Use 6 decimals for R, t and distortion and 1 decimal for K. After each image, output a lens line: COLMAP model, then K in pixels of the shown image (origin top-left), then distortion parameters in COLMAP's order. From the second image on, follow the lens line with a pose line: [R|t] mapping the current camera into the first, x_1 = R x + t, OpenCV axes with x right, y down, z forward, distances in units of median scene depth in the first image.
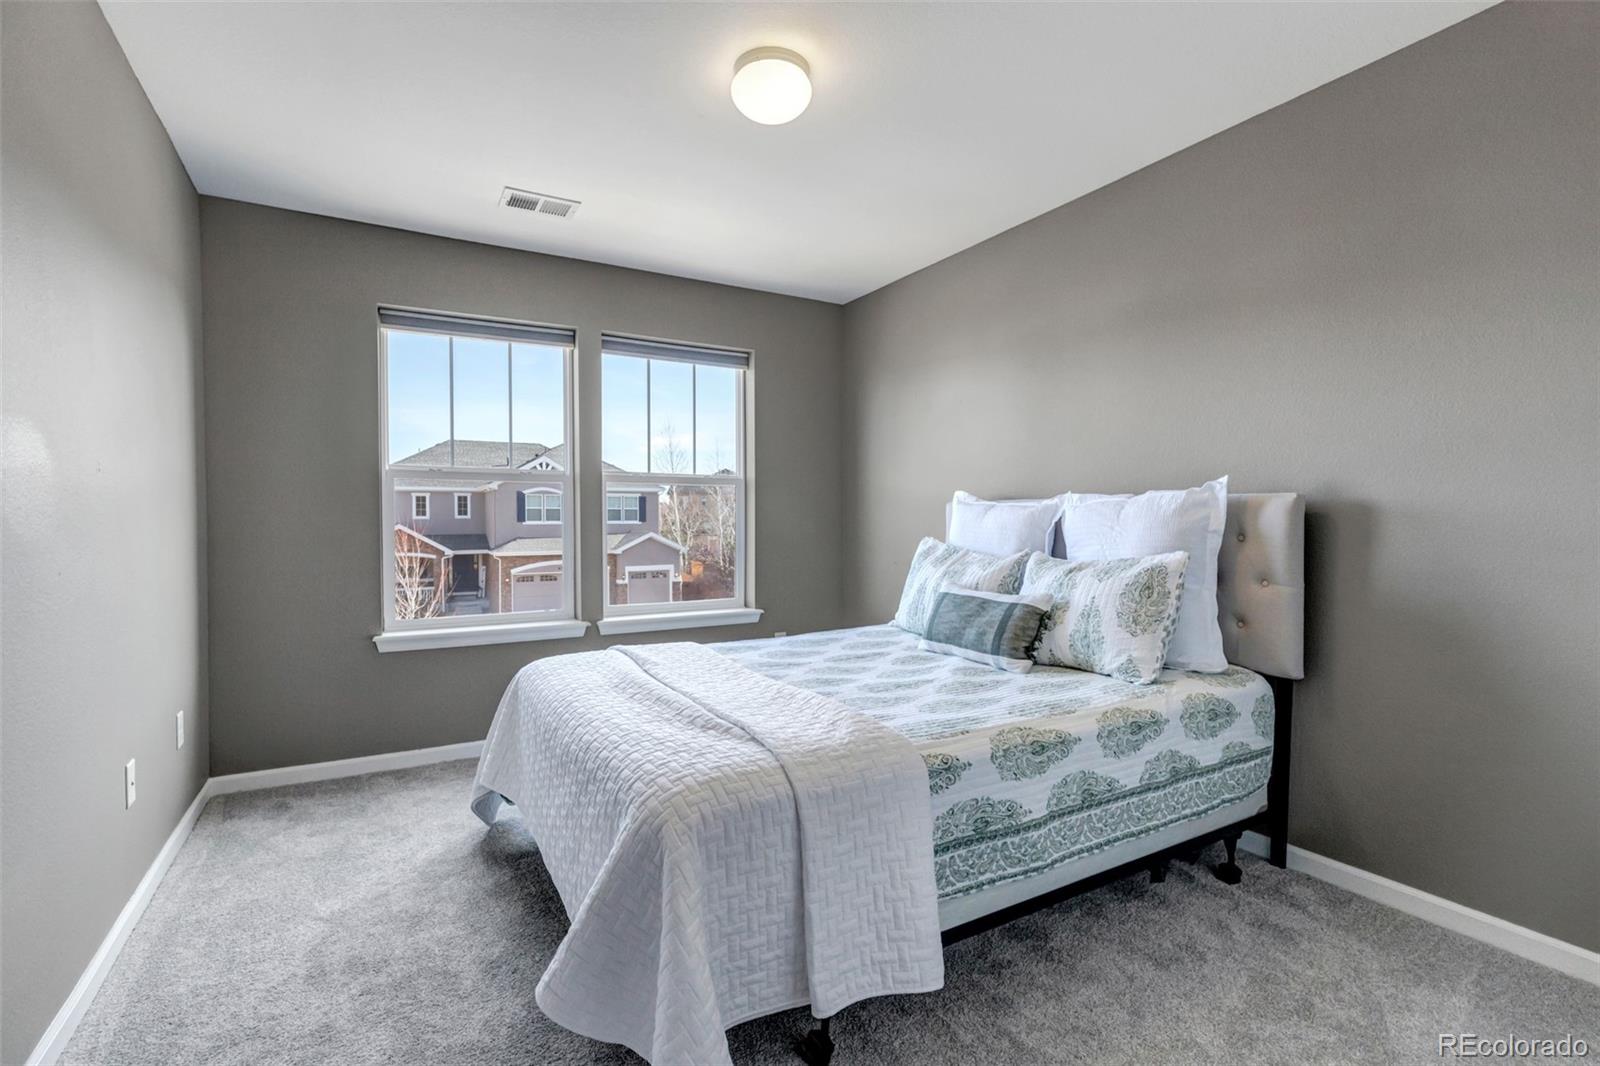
lens RADIAL K [[735.2, 0, 804.1], [0, 735.2, 523.2], [0, 0, 1]] dist [0.008230, -0.000005]
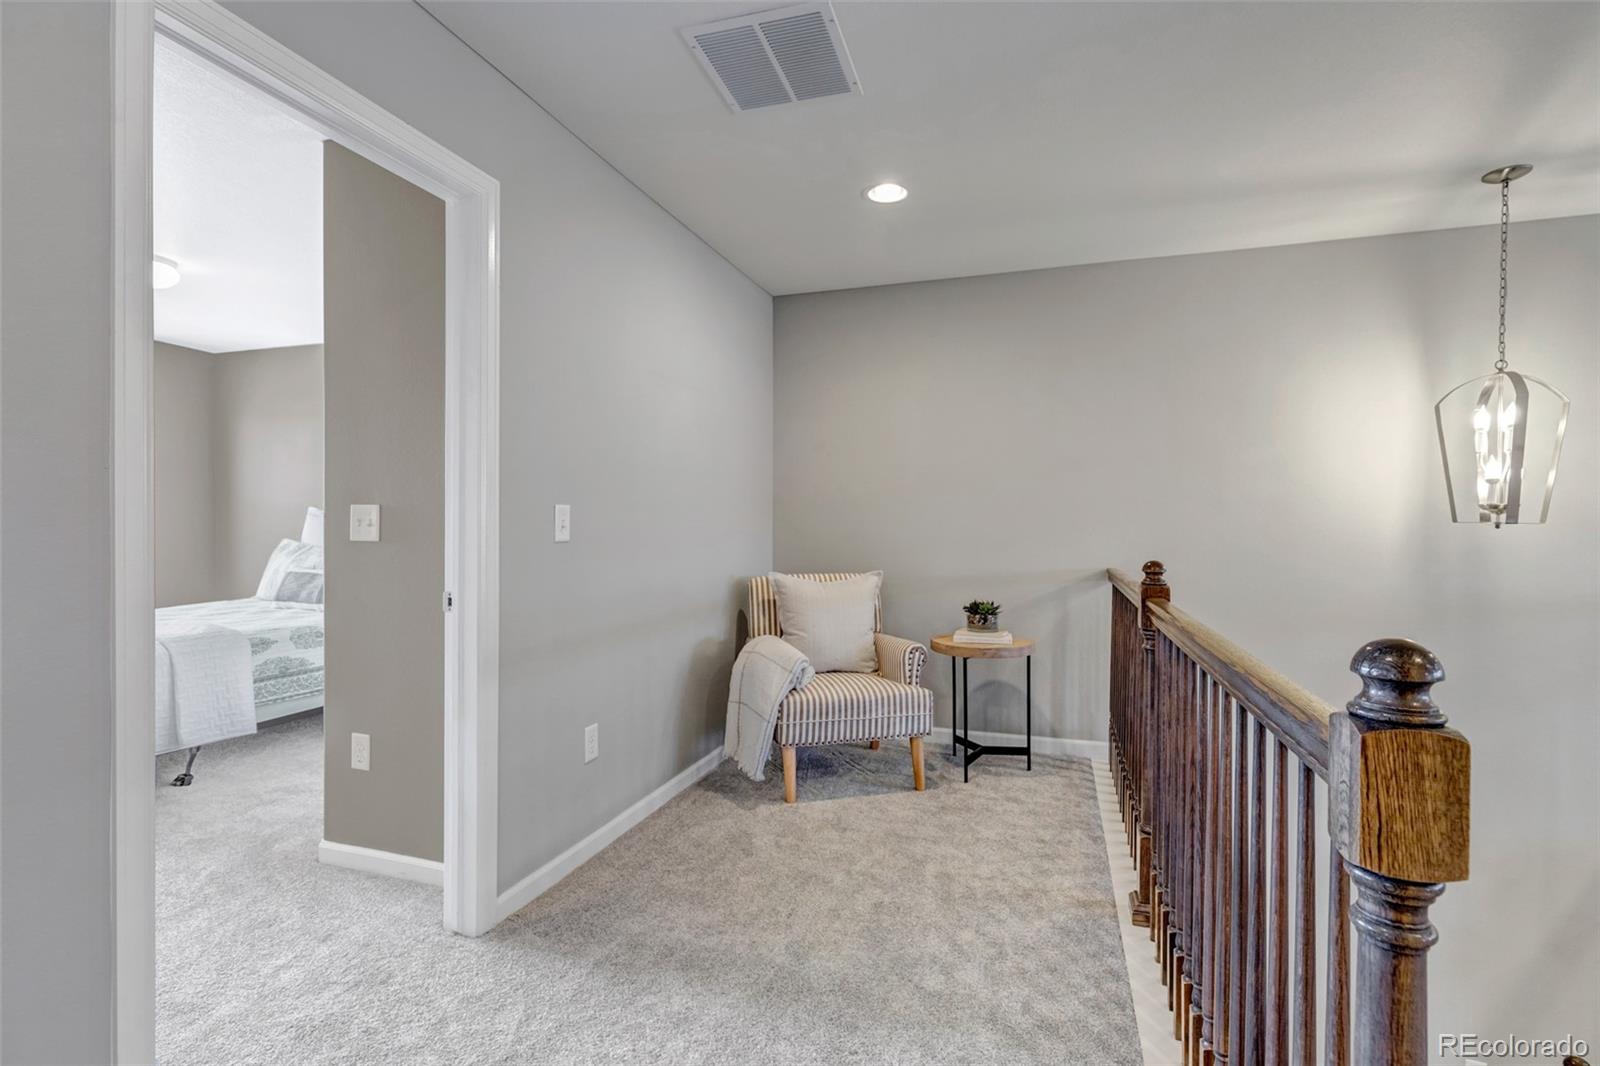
lens RADIAL K [[735.2, 0, 792.5], [0, 735.2, 528.4], [0, 0, 1]] dist [0.008230, -0.000005]
pose [[0.768871, -0.002084, 0.639401, 0.005600], [0.002136, 0.999997, 0.000691, 0.000117], [-0.639400, 0.000834, 0.768874, -1.554448]]
